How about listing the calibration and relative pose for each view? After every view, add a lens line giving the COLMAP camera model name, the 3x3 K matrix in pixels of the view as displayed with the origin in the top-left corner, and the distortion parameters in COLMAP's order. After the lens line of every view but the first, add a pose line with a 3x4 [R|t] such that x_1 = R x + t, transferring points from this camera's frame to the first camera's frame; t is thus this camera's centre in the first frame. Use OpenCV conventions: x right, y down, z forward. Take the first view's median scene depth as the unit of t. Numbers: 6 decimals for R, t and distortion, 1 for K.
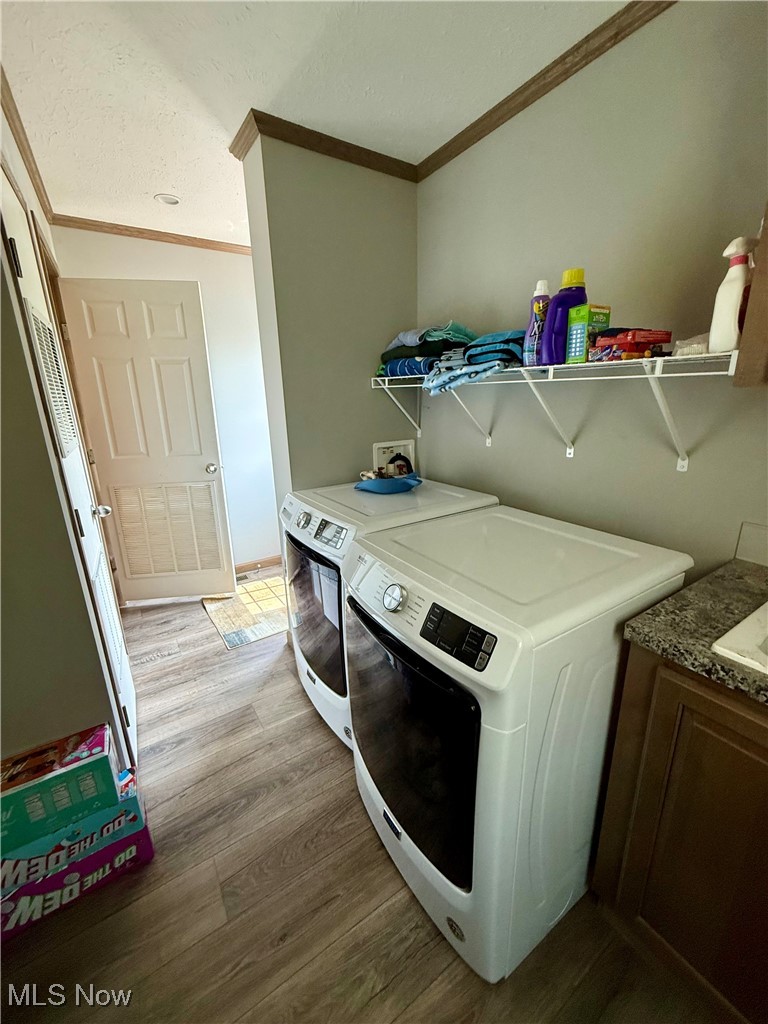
lens RADIAL K [[406.0, 0, 382.9], [0, 406.0, 508.8], [0, 0, 1]] dist [0.000176, 0.000028]
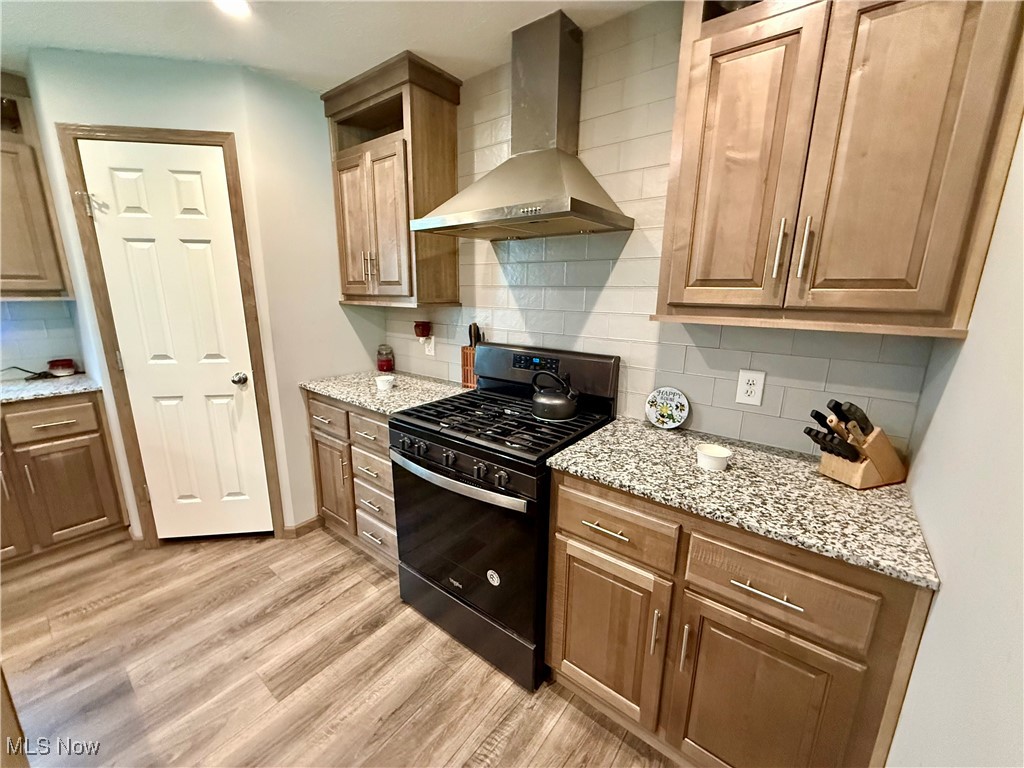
lens RADIAL K [[406.0, 0, 513.6], [0, 406.0, 381.8], [0, 0, 1]] dist [0.000176, 0.000028]
pose [[-0.944325, 0.085732, -0.317650, -1.088178], [-0.078703, 0.878566, 0.471092, -0.457358], [0.319464, 0.469863, -0.822904, 1.645107]]
